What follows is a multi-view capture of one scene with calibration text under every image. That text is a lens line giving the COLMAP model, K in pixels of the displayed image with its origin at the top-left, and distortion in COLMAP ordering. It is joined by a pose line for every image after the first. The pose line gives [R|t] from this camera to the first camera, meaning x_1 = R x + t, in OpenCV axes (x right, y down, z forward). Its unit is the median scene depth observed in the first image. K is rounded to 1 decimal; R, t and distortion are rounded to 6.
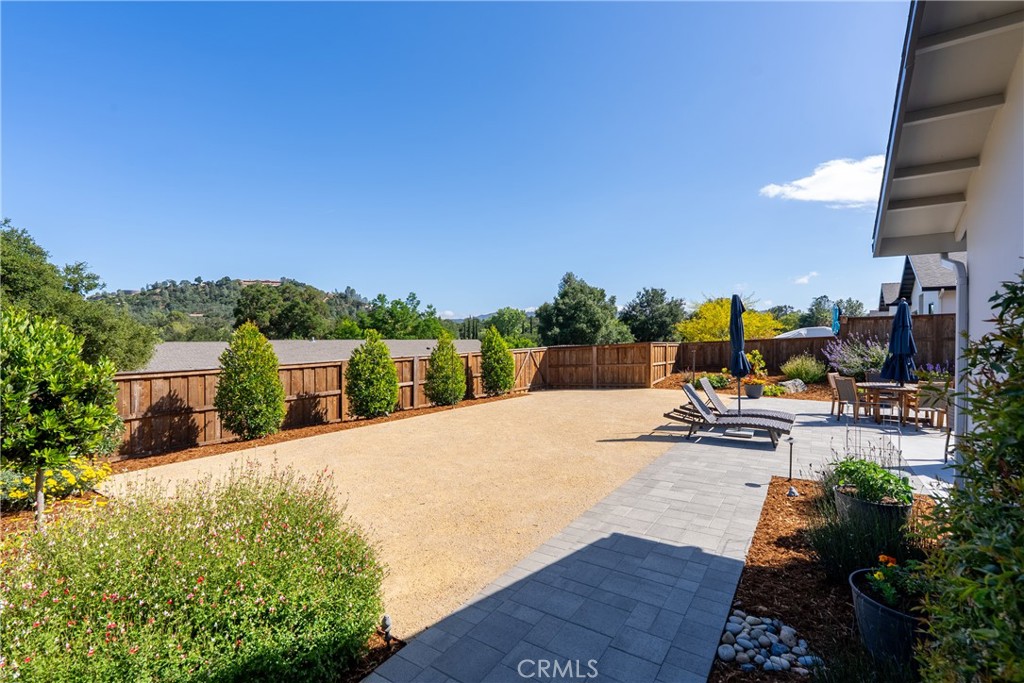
lens RADIAL K [[459.5, 0, 516.3], [0, 459.5, 334.5], [0, 0, 1]] dist [-0.006489, 0.001795]
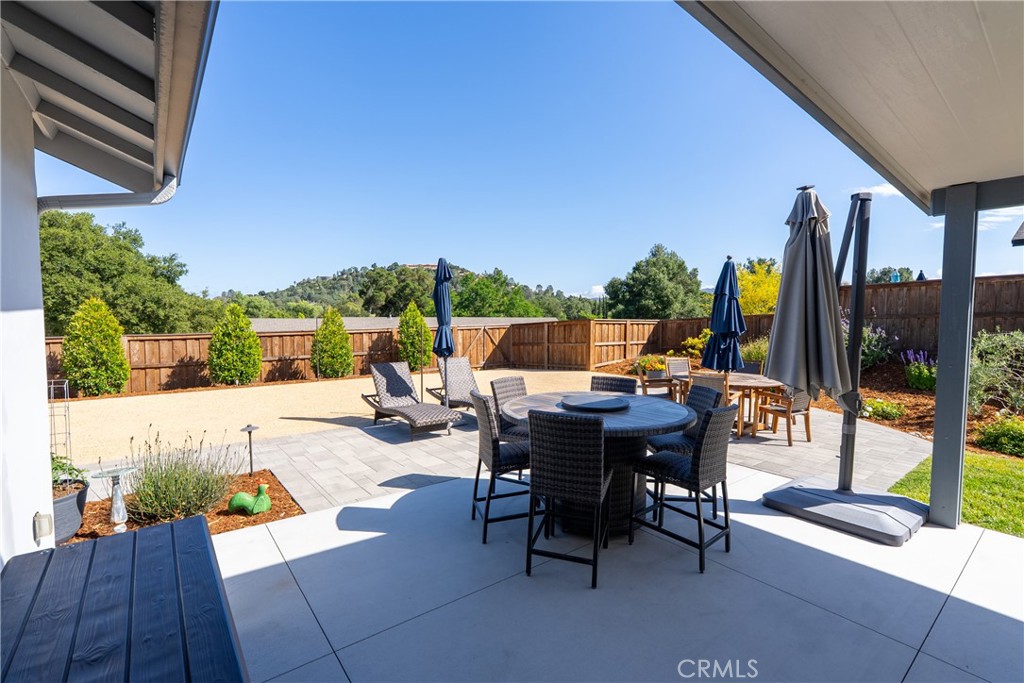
lens RADIAL K [[459.5, 0, 512.5], [0, 459.5, 342.9], [0, 0, 1]] dist [-0.006489, 0.001795]
pose [[0.948180, 0.020800, -0.317052, 0.389070], [-0.000439, 0.997940, 0.064156, 0.005973], [0.317734, -0.060692, 0.946236, 0.107440]]
